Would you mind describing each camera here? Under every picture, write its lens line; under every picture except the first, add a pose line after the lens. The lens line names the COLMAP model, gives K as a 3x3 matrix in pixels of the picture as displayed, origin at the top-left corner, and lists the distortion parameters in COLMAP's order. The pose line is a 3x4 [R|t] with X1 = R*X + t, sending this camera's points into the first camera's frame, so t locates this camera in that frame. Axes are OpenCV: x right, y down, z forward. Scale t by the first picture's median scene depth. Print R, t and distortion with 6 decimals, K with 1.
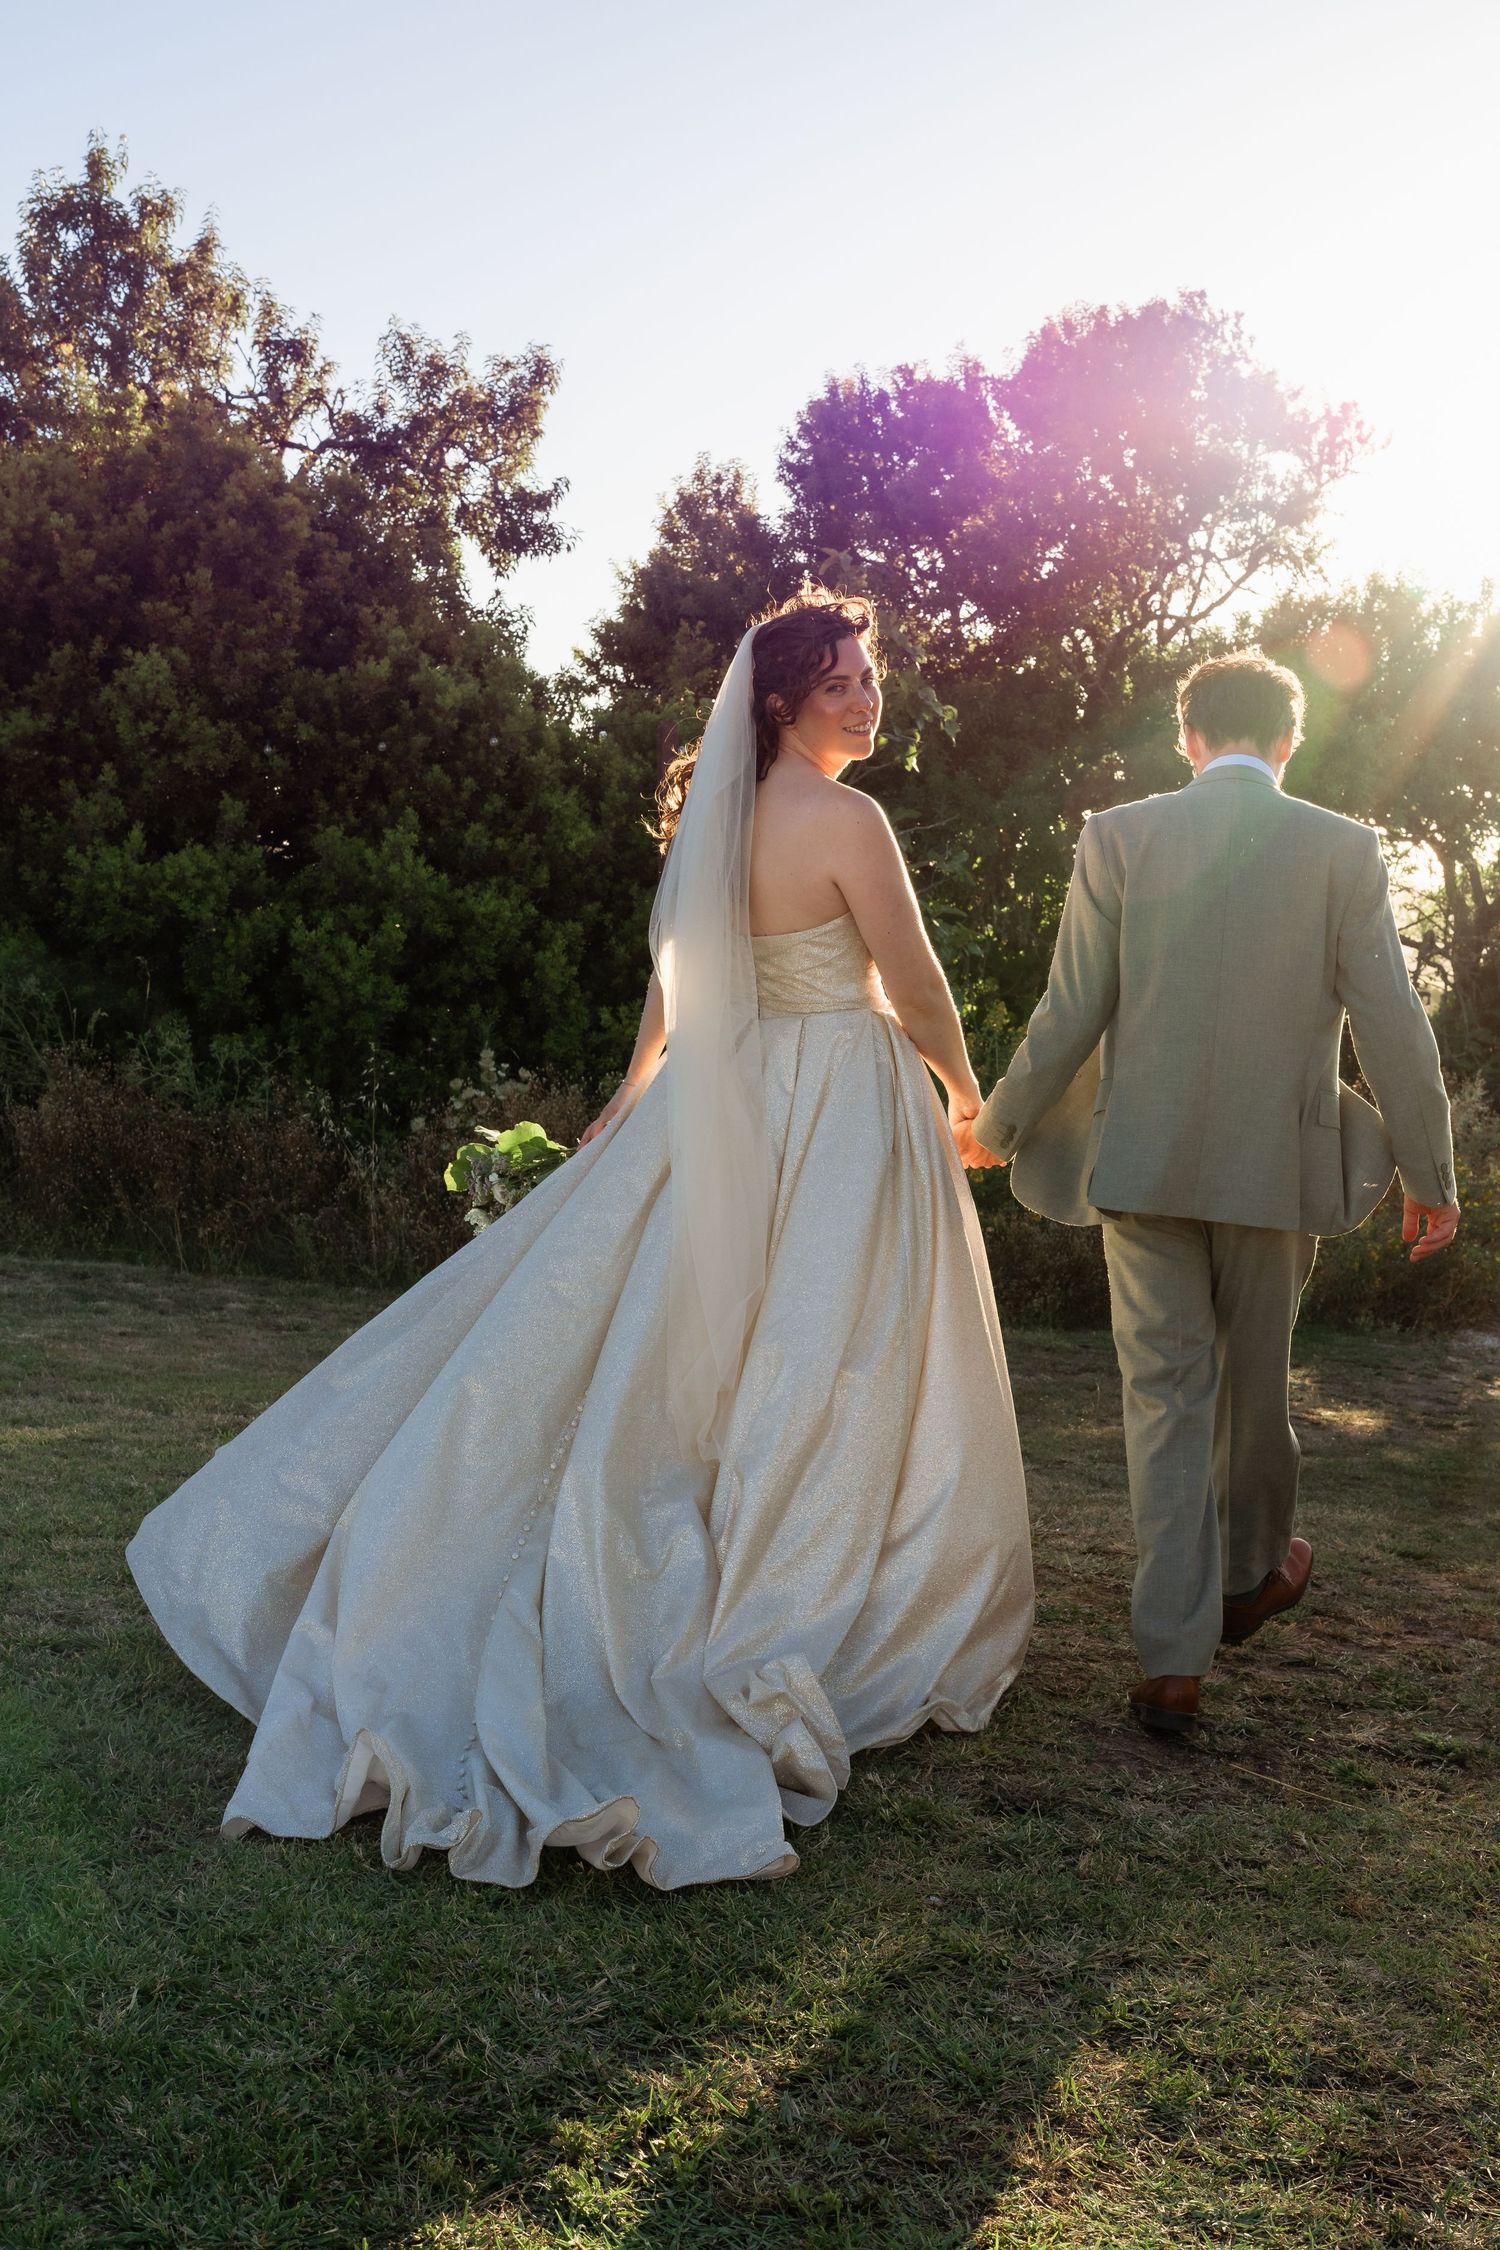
lens RADIAL K [[2253.5, 0, 750.0], [0, 2253.5, 1125.0], [0, 0, 1]] dist [0.093333, 0.000145]
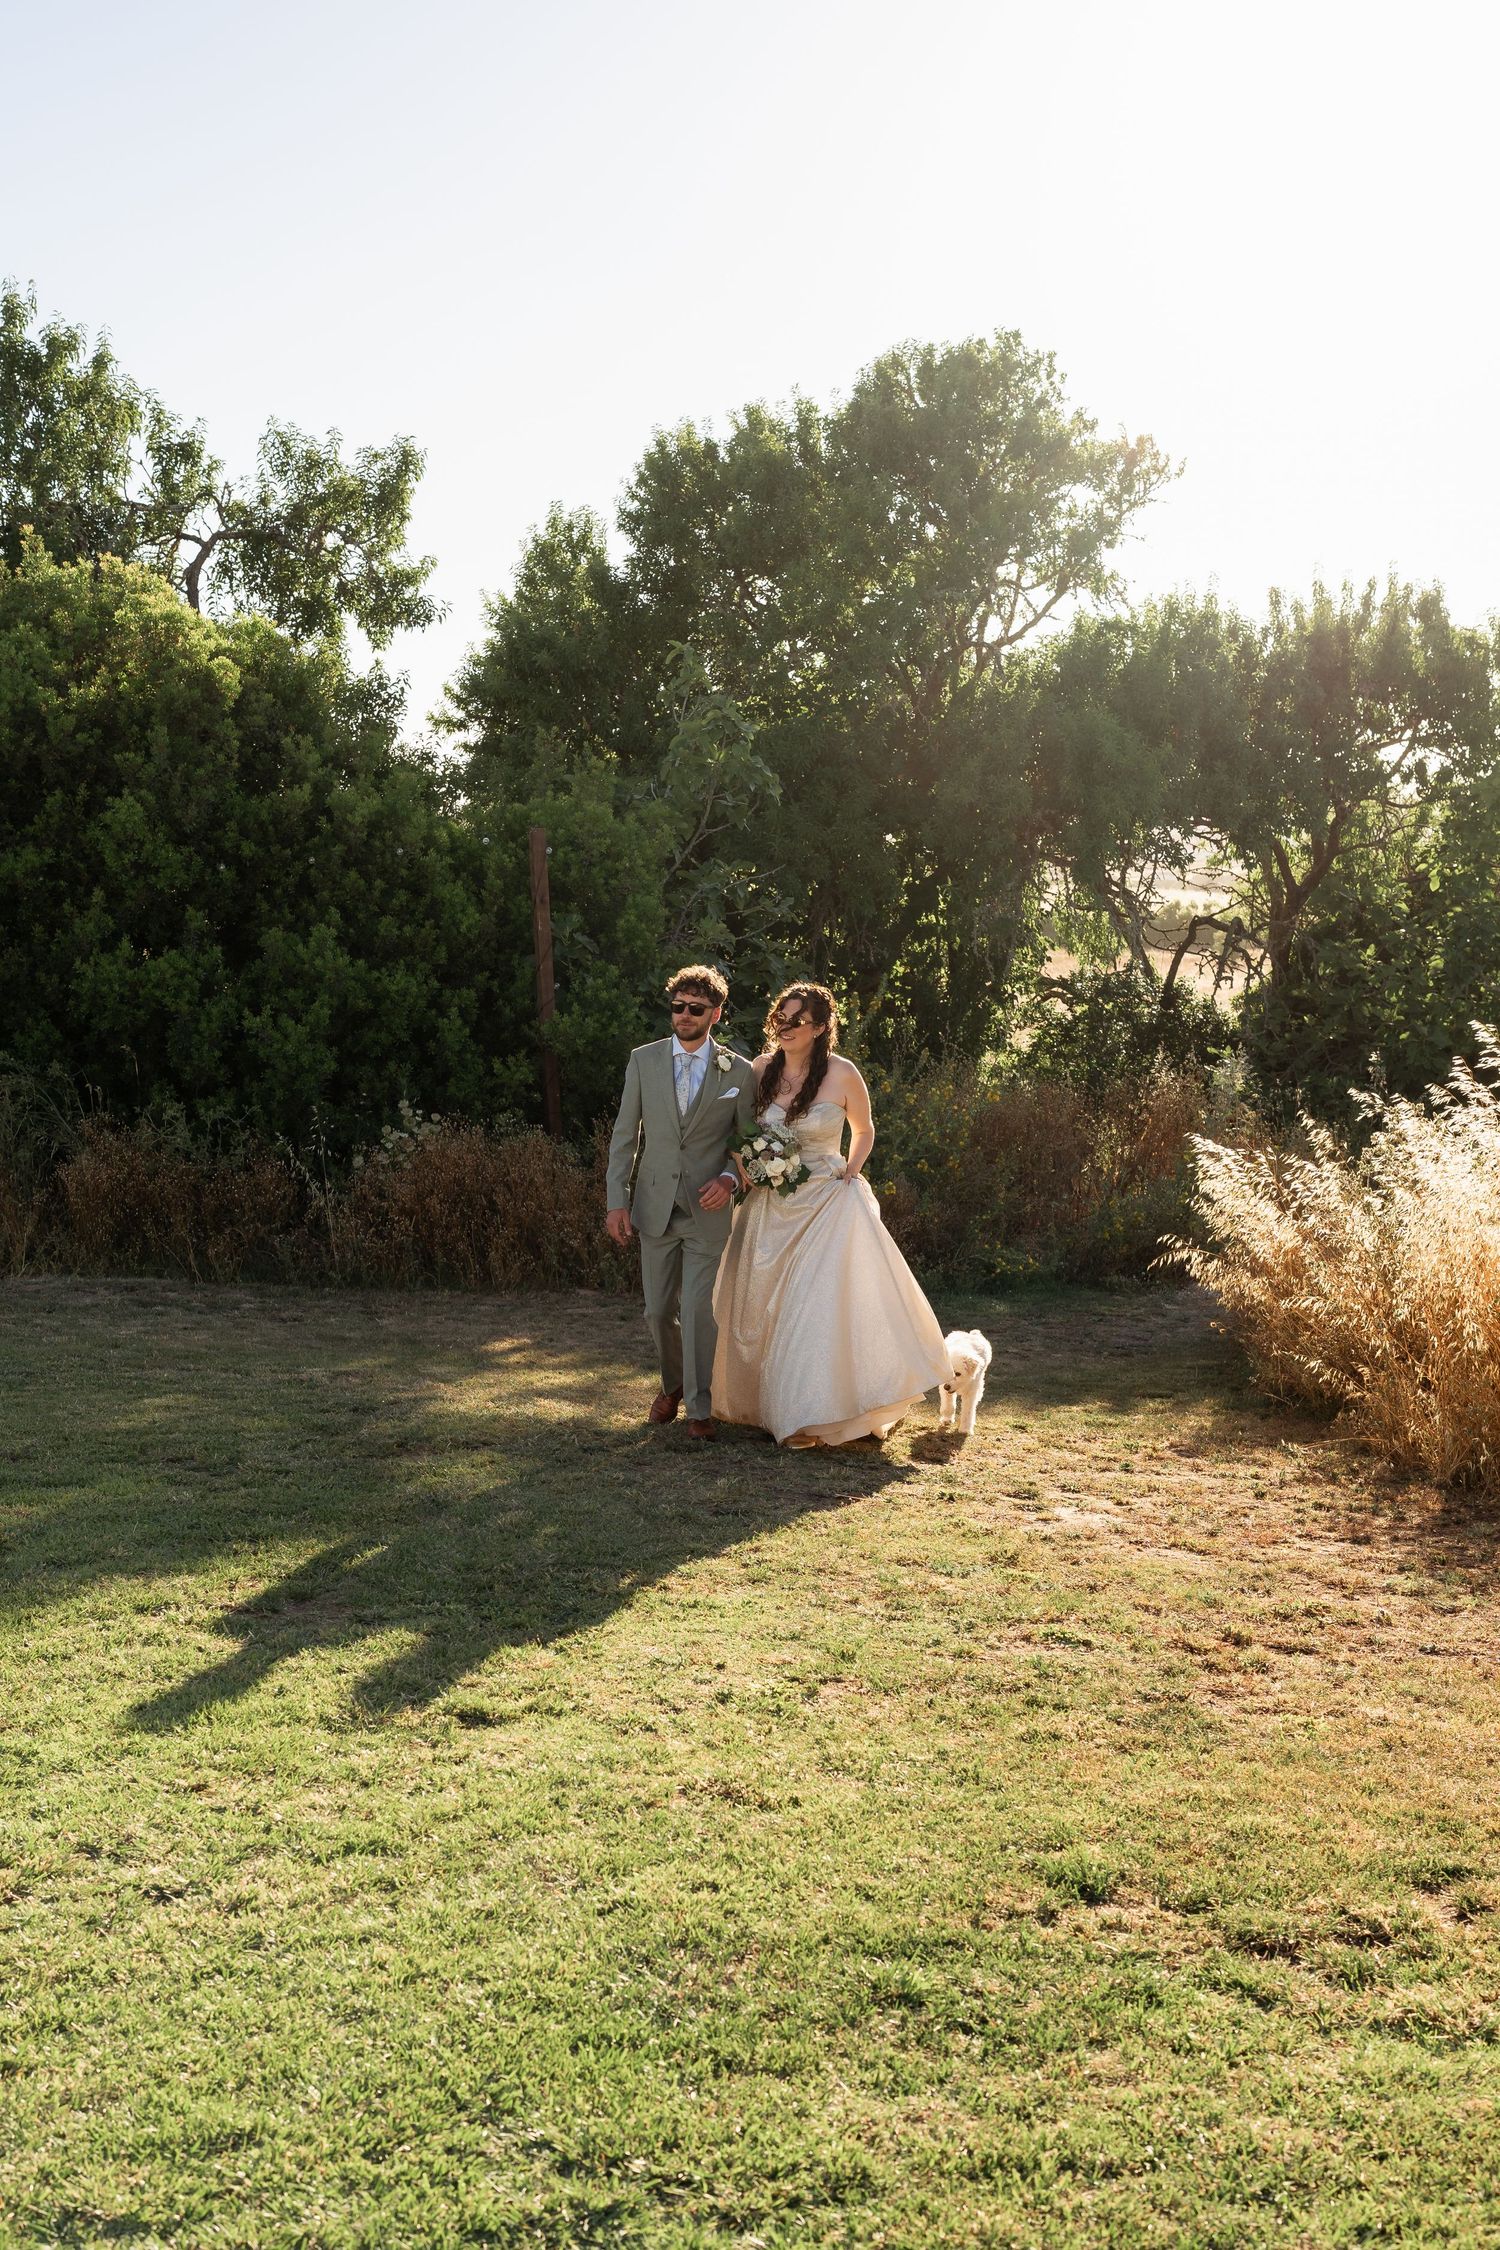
lens RADIAL K [[2273.1, 0, 750.0], [0, 2273.1, 1125.0], [0, 0, 1]] dist [0.194306, -0.001344]
pose [[0.997988, -0.035744, 0.052375, 0.005922], [0.034996, 0.999273, 0.015142, -0.015686], [-0.052879, -0.013278, 0.998513, -0.160786]]
